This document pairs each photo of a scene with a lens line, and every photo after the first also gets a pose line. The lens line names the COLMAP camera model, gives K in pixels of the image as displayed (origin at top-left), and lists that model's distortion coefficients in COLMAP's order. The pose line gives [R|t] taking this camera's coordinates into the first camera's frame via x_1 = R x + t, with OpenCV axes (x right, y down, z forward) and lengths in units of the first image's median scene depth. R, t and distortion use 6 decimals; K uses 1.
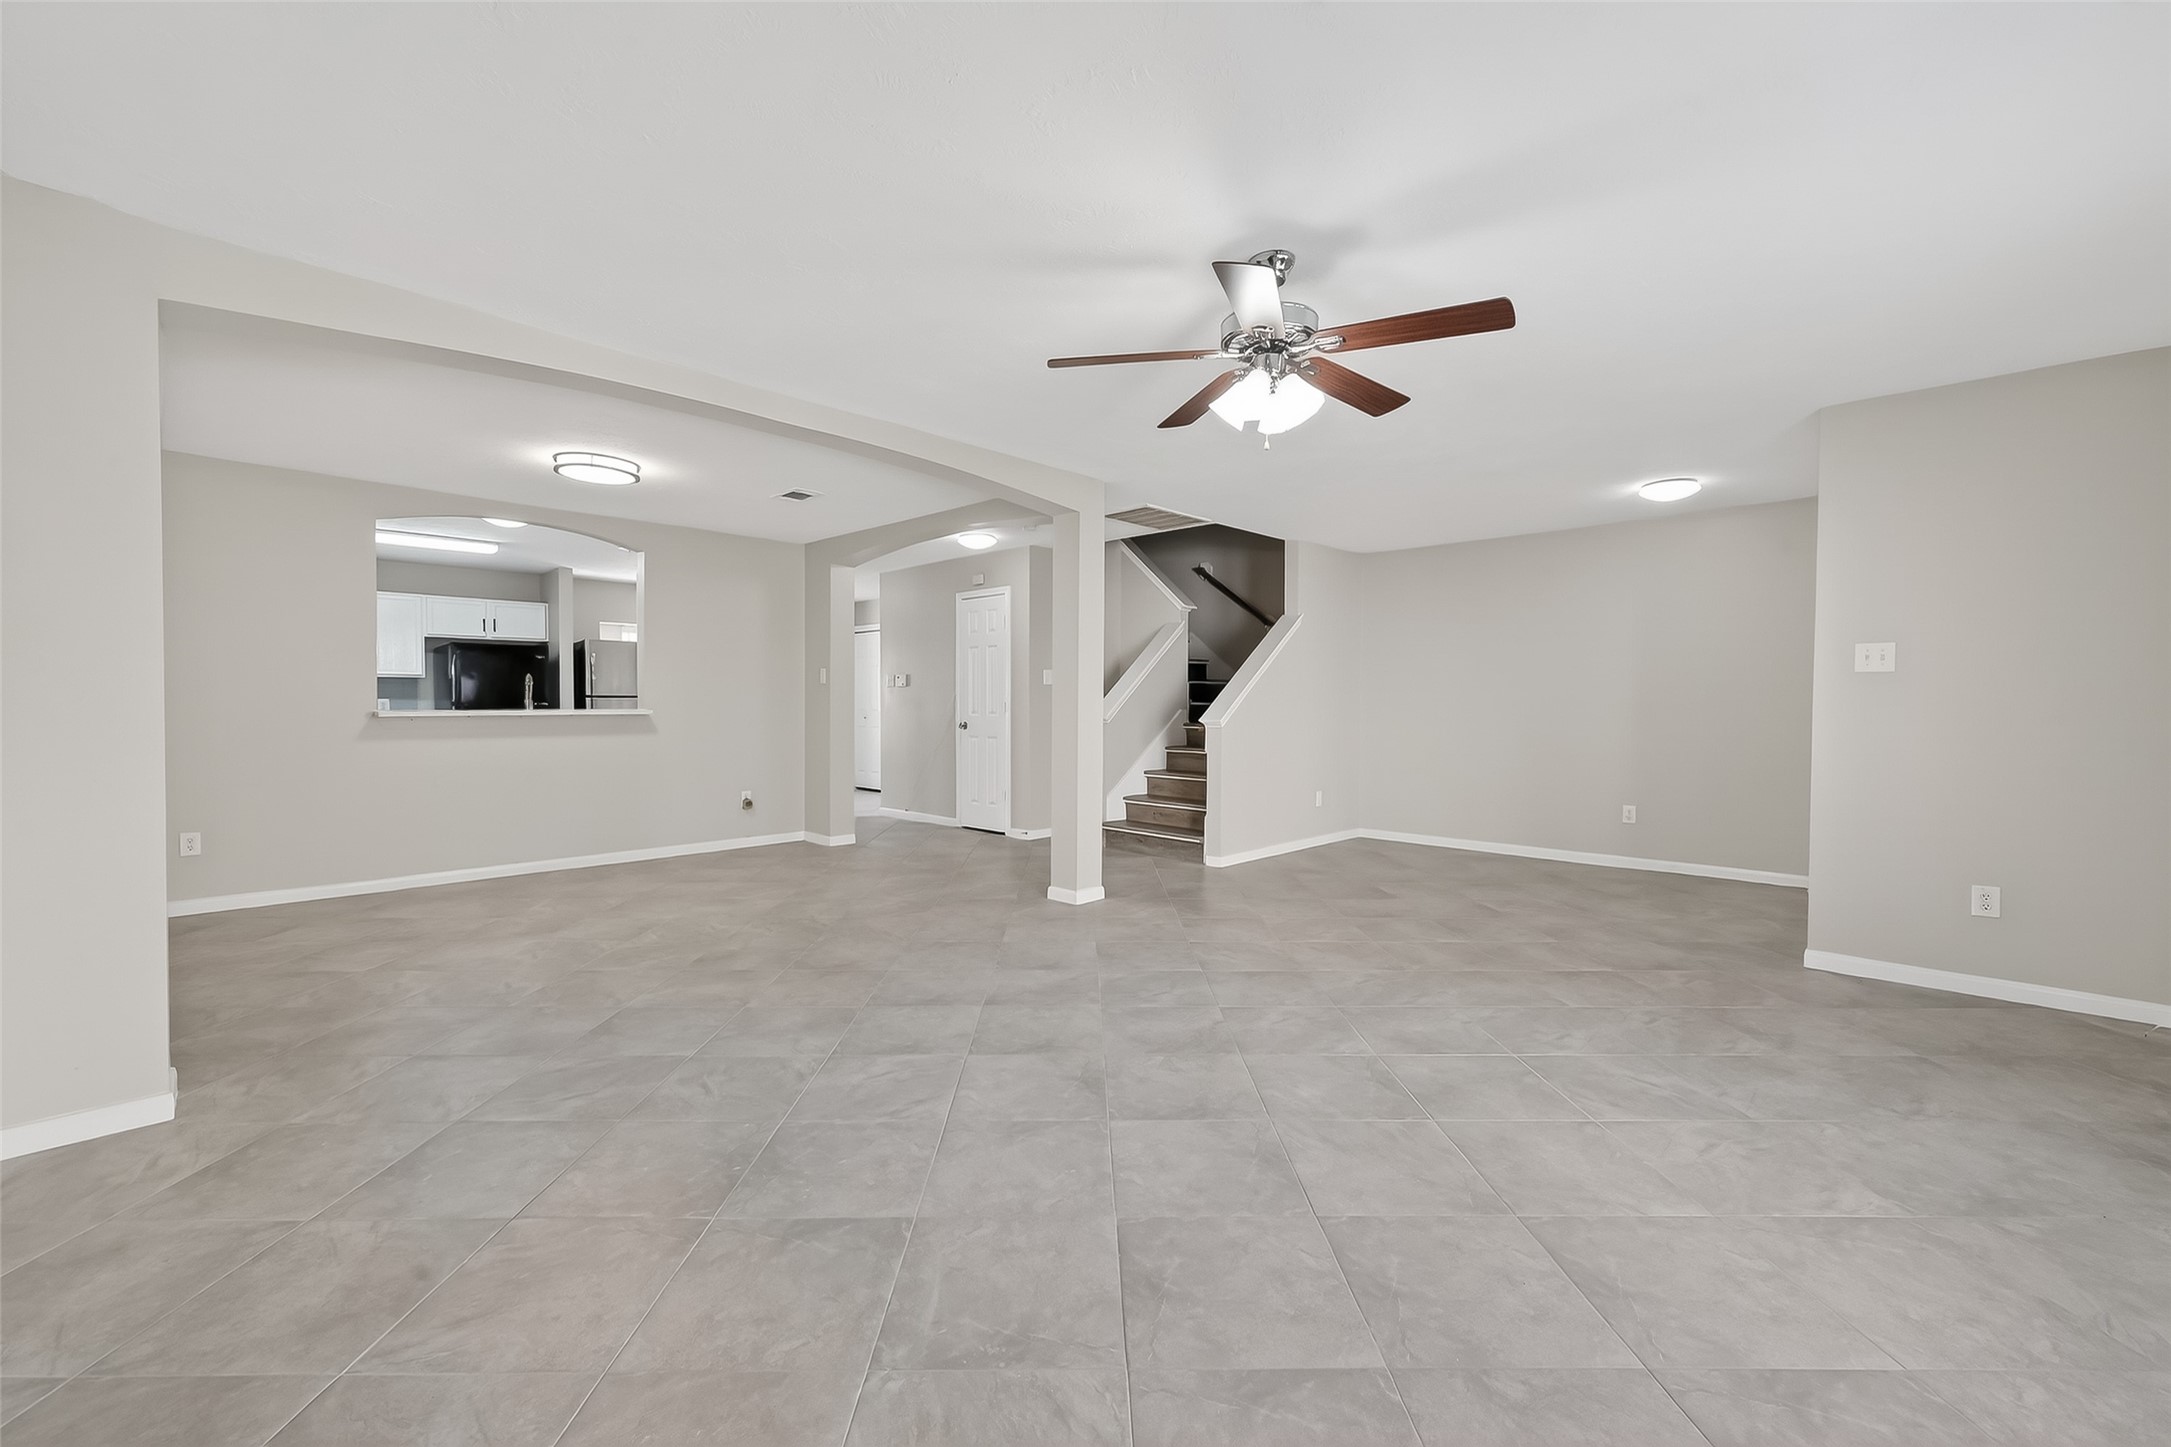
lens RADIAL K [[877.5, 0, 1078.7], [0, 877.5, 704.7], [0, 0, 1]] dist [0.006143, -0.000087]
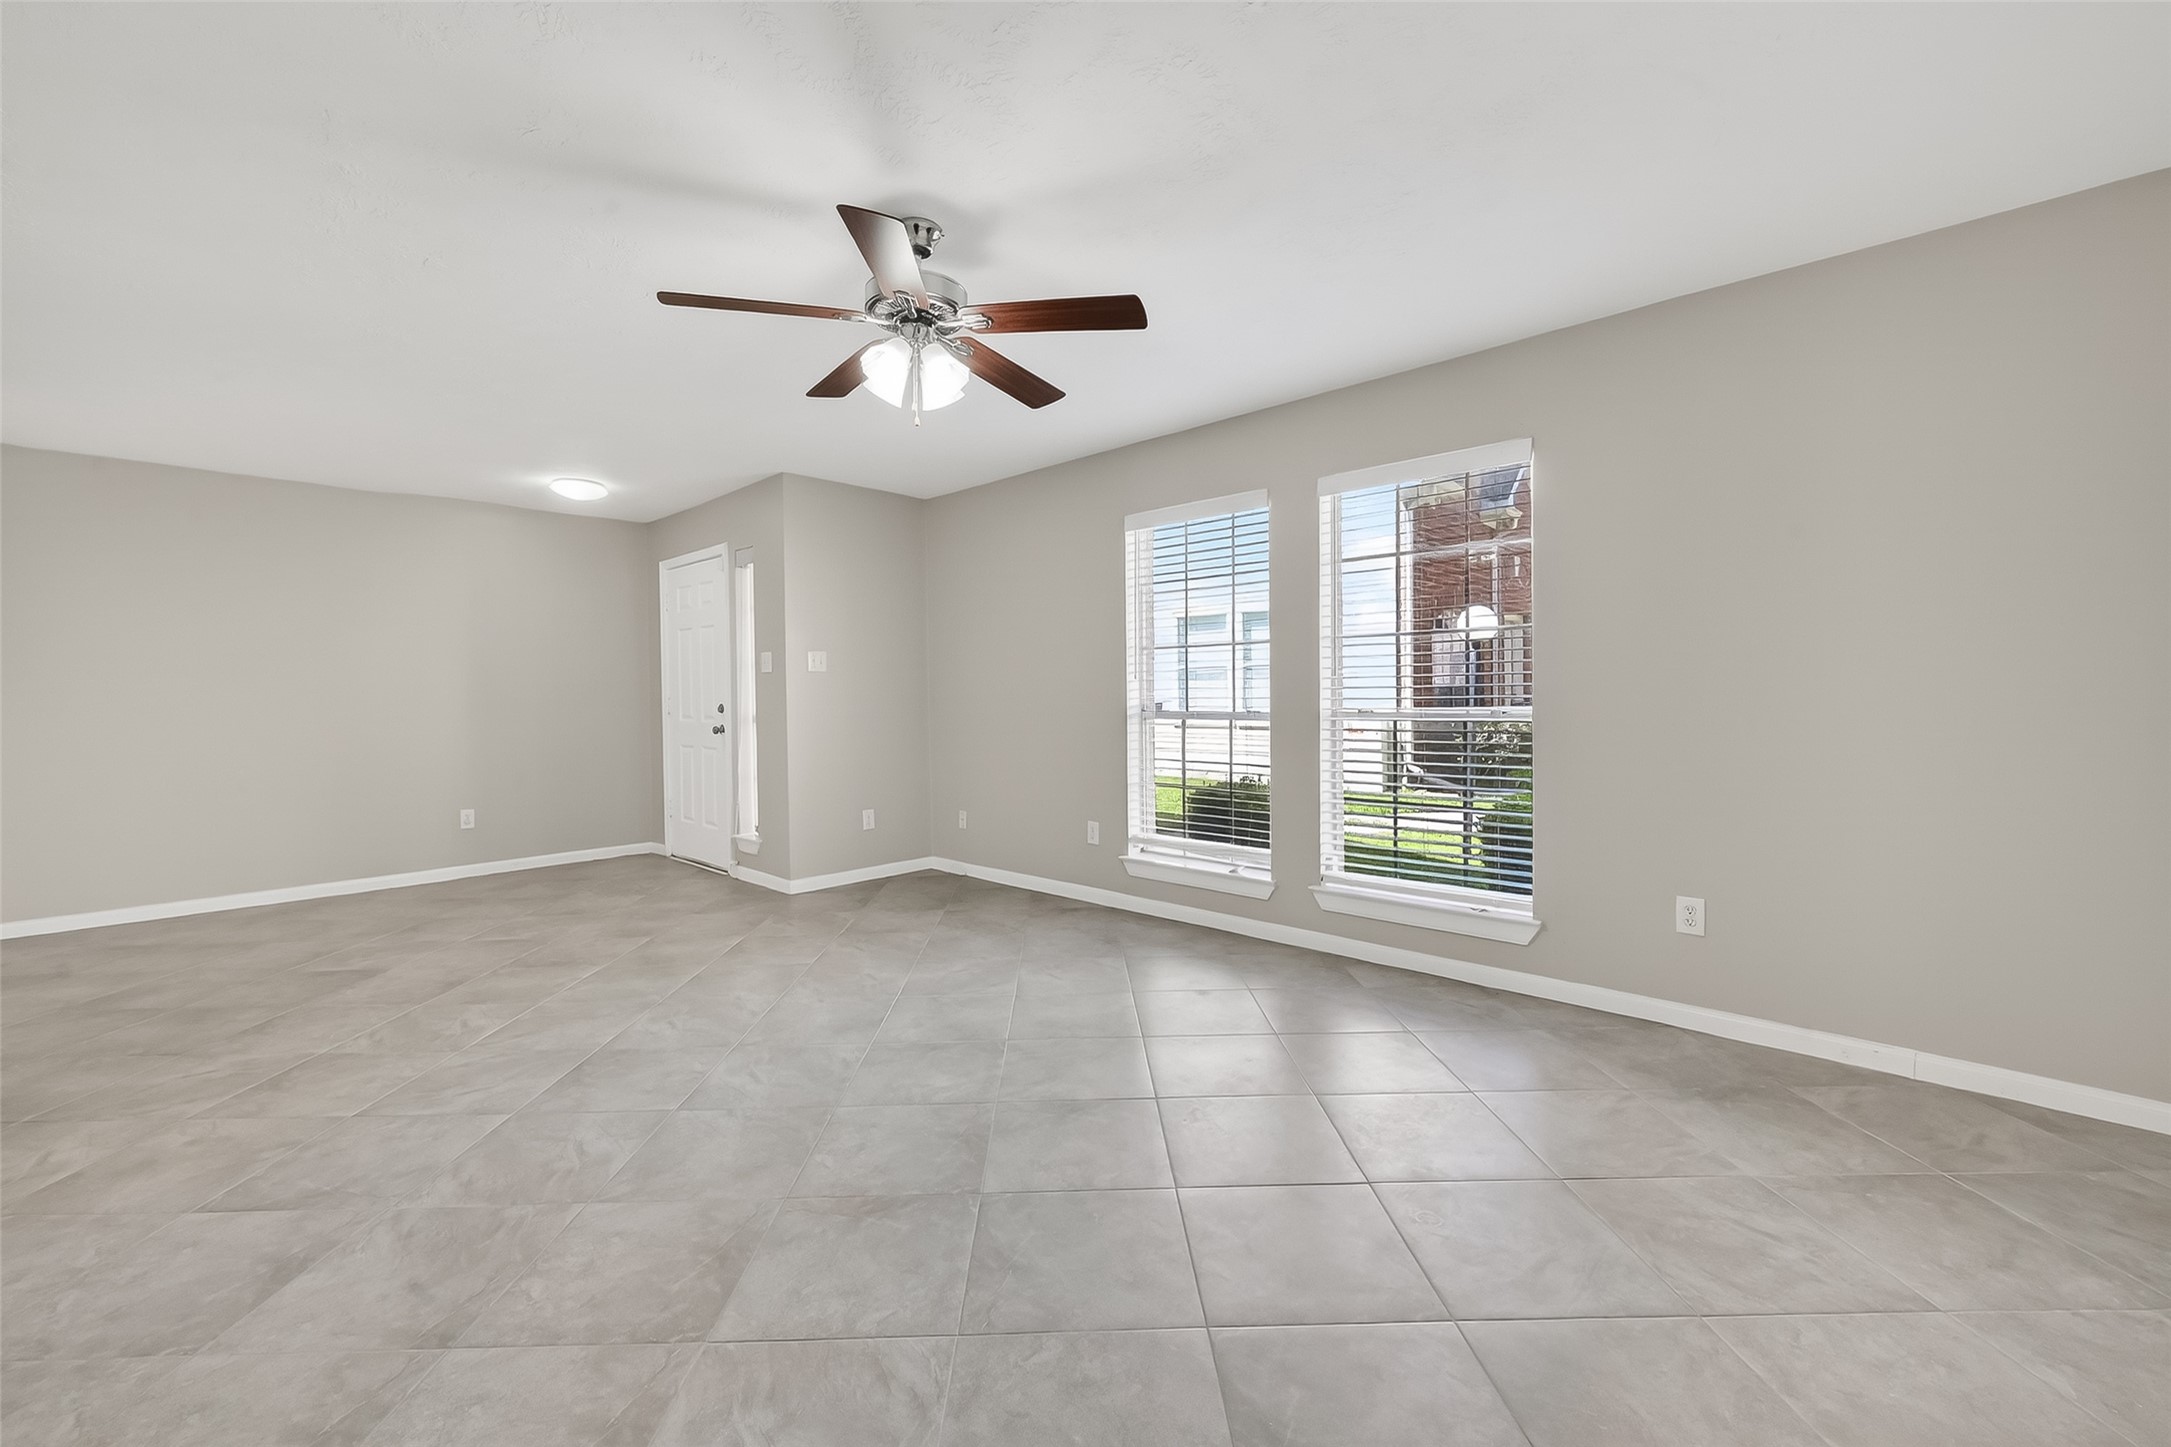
lens RADIAL K [[877.5, 0, 1086.7], [0, 877.5, 722.2], [0, 0, 1]] dist [0.006143, -0.000087]
pose [[-0.013298, -0.038309, 0.999177, -0.700121], [0.015625, 0.999136, 0.038516, -0.008616], [-0.999789, 0.016125, -0.012688, 0.798610]]
